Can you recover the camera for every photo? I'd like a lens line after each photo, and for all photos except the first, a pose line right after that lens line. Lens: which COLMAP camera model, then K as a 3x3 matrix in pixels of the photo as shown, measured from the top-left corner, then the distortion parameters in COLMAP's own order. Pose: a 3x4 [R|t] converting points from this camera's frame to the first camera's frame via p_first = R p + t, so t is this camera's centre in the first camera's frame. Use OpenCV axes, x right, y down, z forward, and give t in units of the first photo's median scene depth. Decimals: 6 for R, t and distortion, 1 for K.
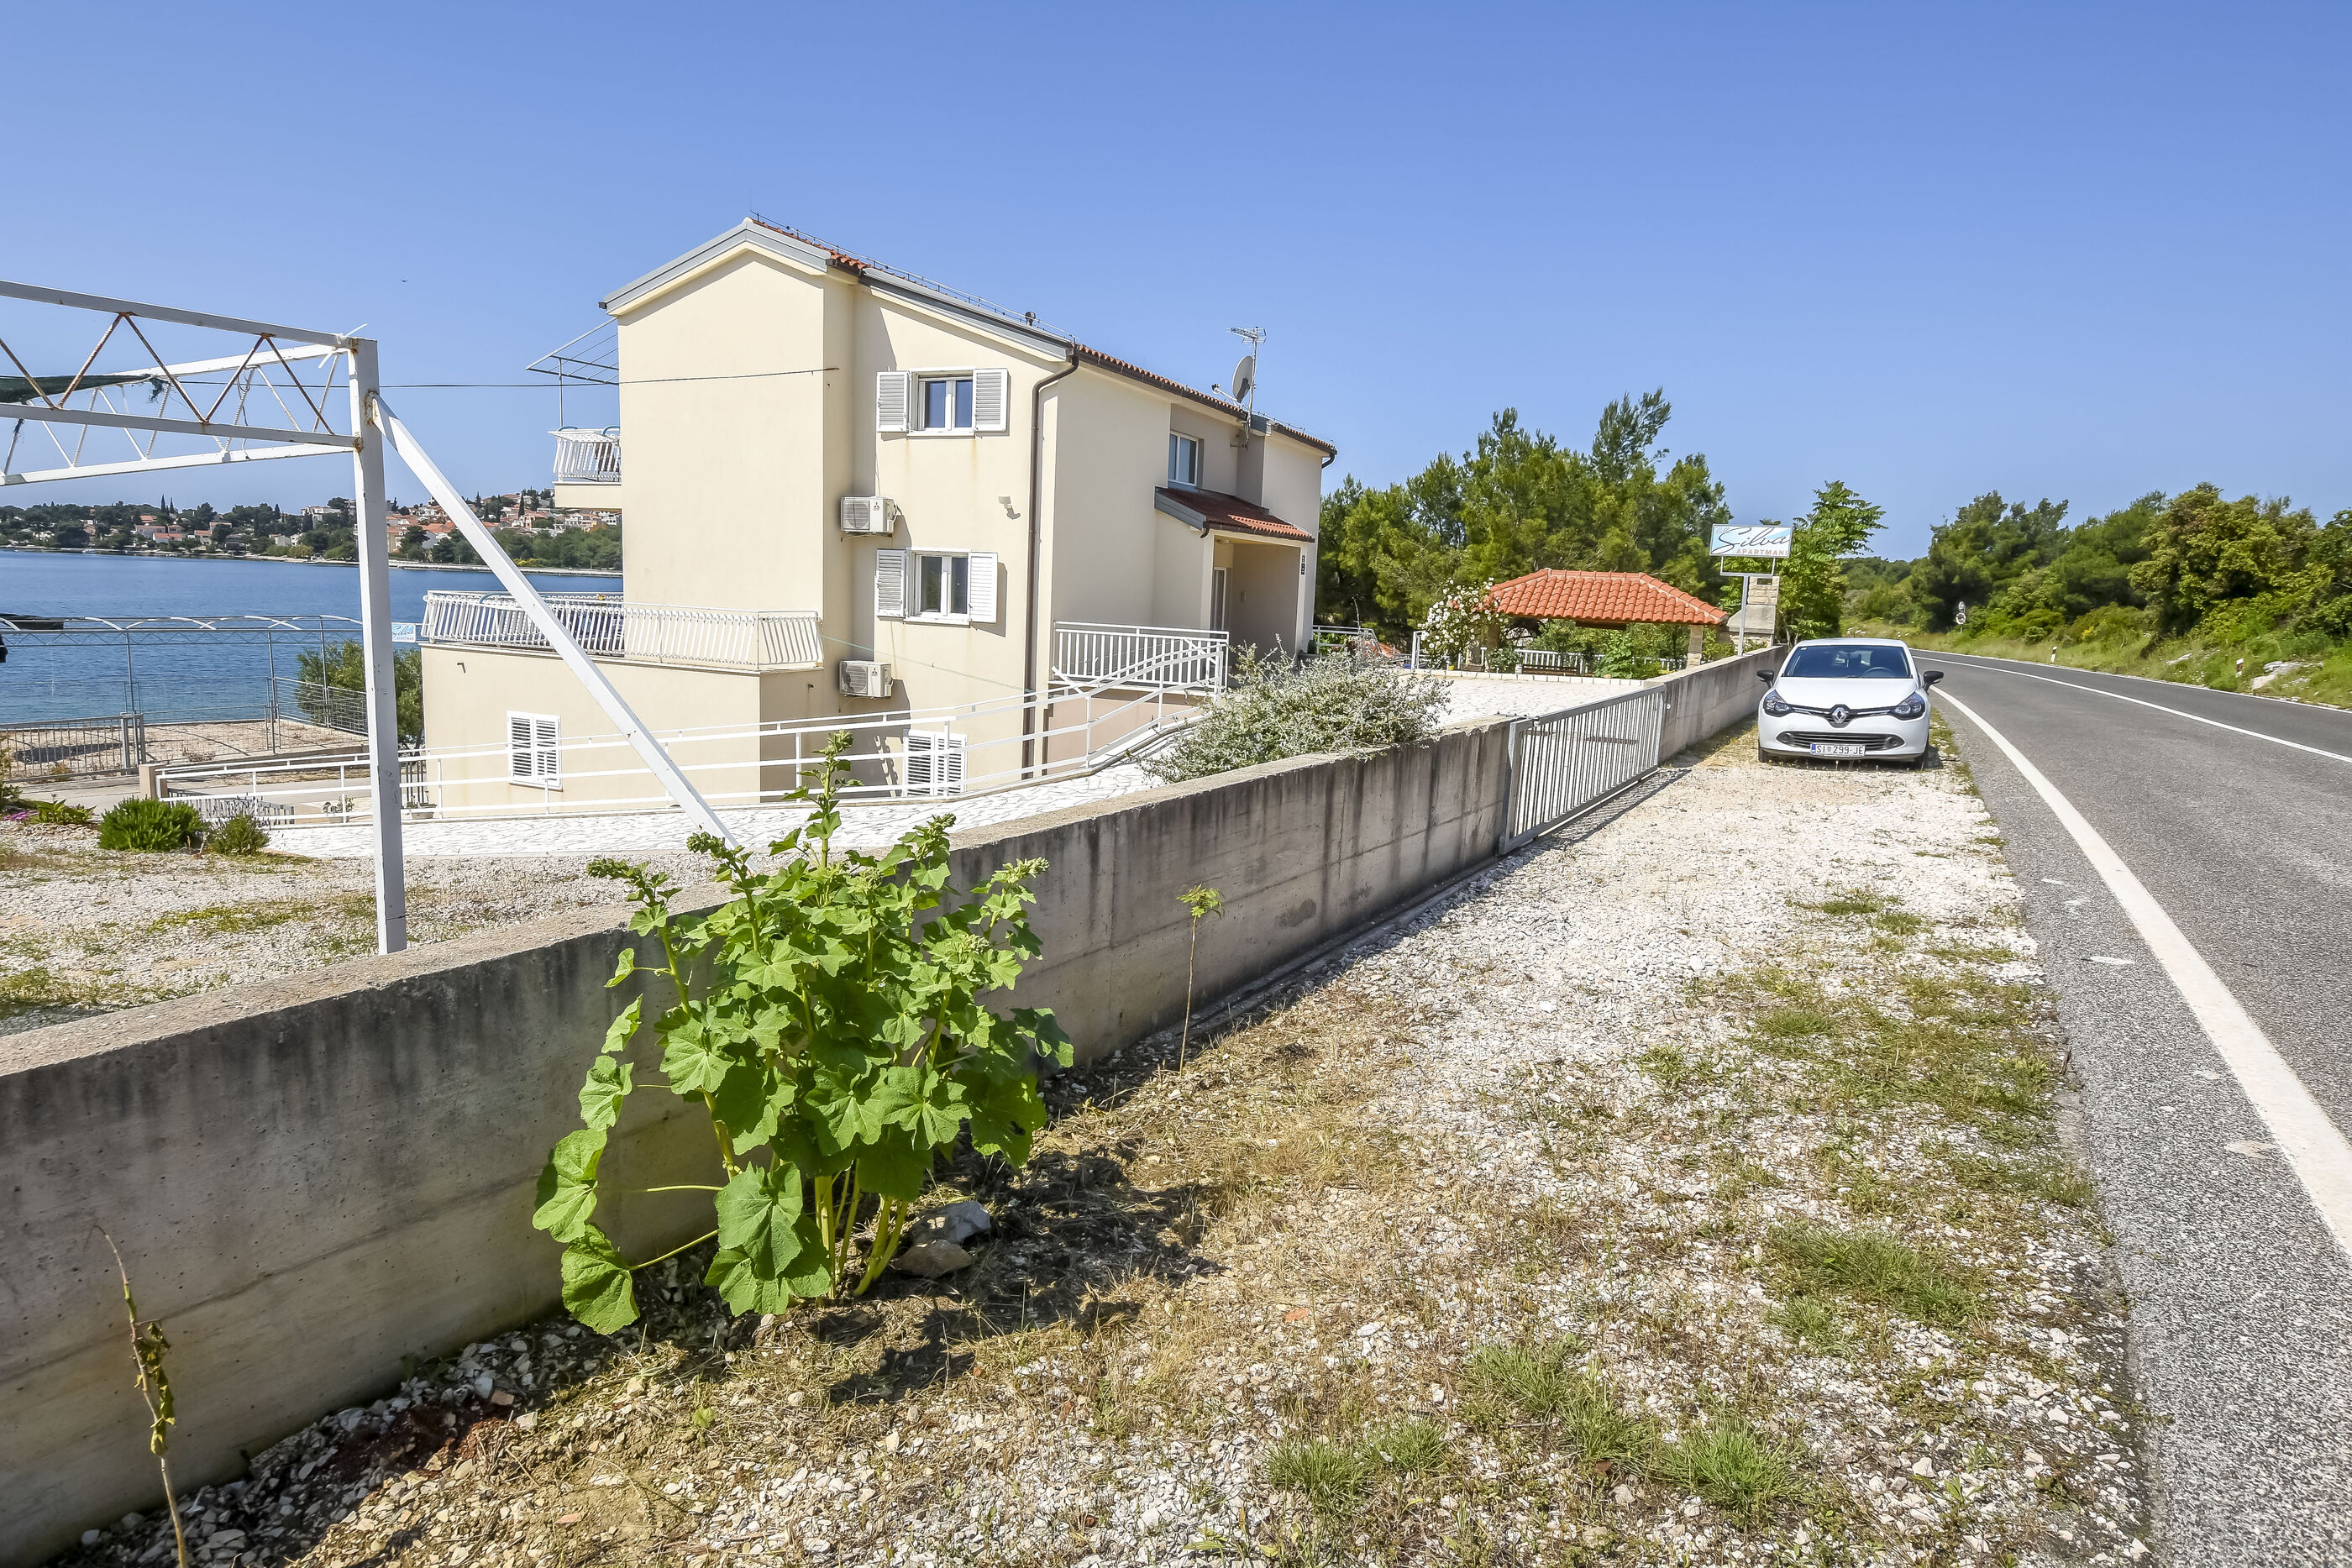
lens RADIAL K [[1289.3, 0, 1162.6], [0, 1289.3, 778.3], [0, 0, 1]] dist [-0.005961, -0.002957]
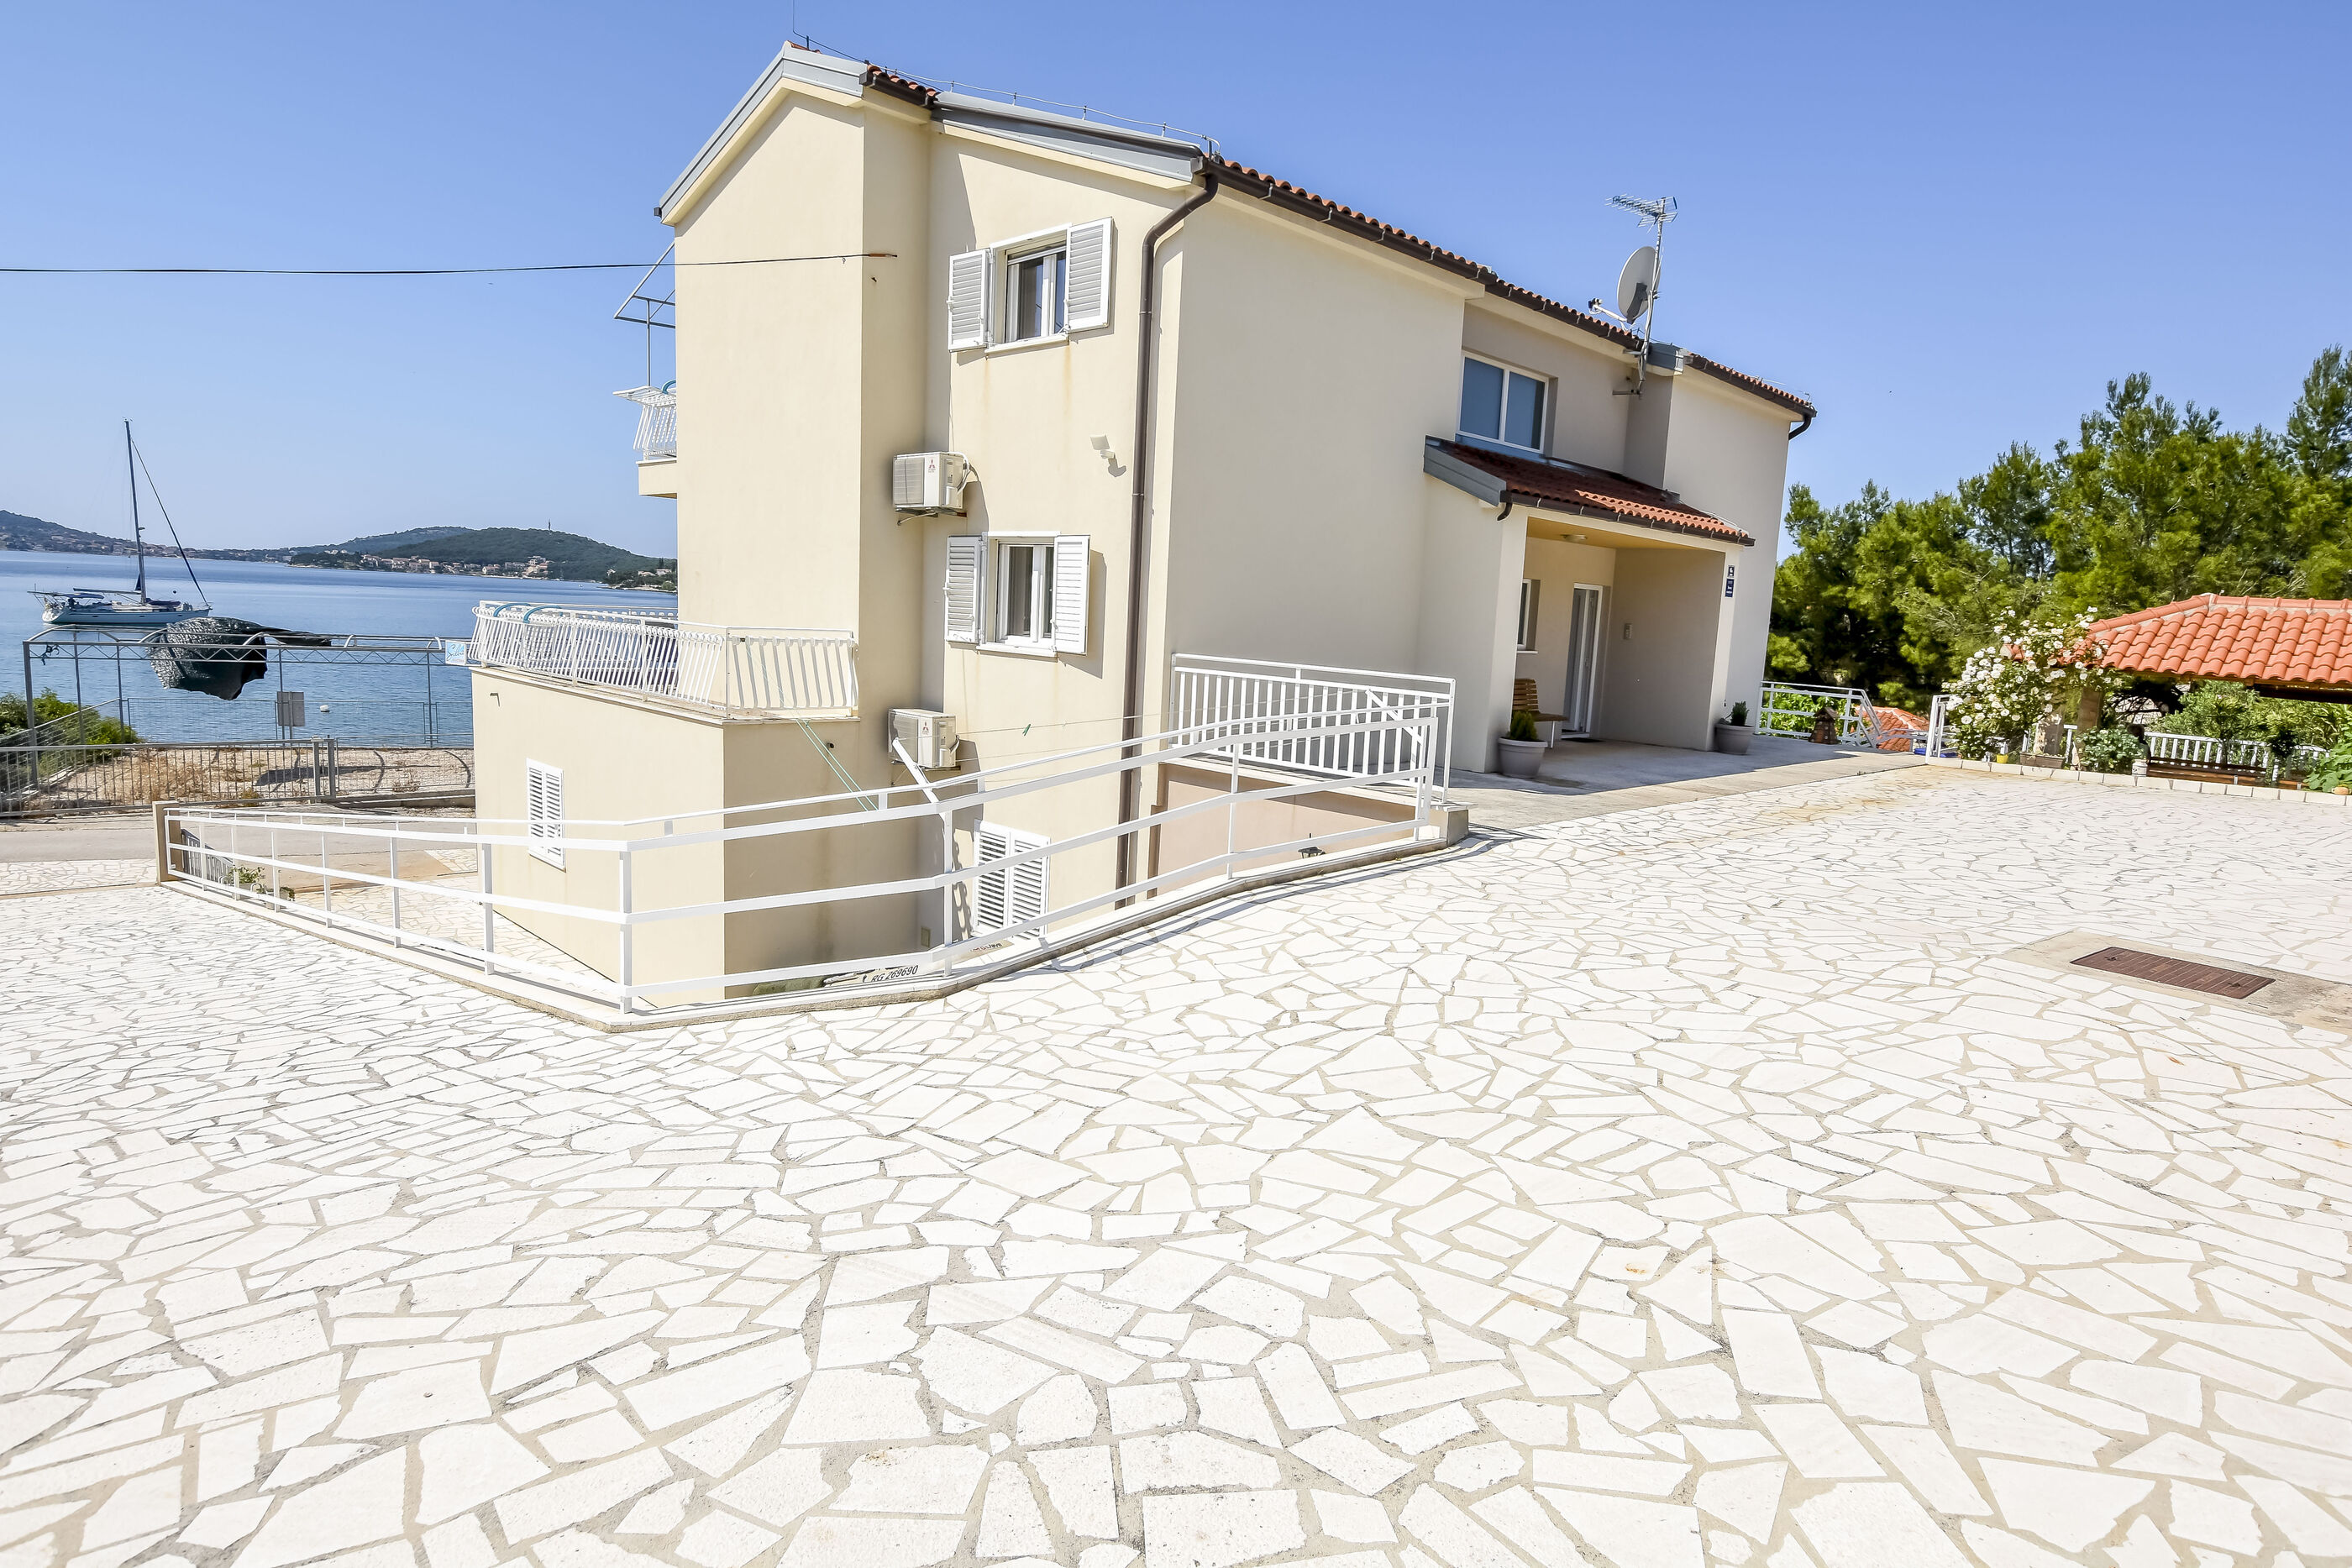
lens RADIAL K [[1289.3, 0, 1162.6], [0, 1289.3, 778.3], [0, 0, 1]] dist [-0.005961, -0.002957]
pose [[0.928850, 0.056202, -0.366168, 0.087084], [-0.070667, 0.997156, -0.026209, -0.036057], [0.363654, 0.050220, 0.930179, 0.330724]]
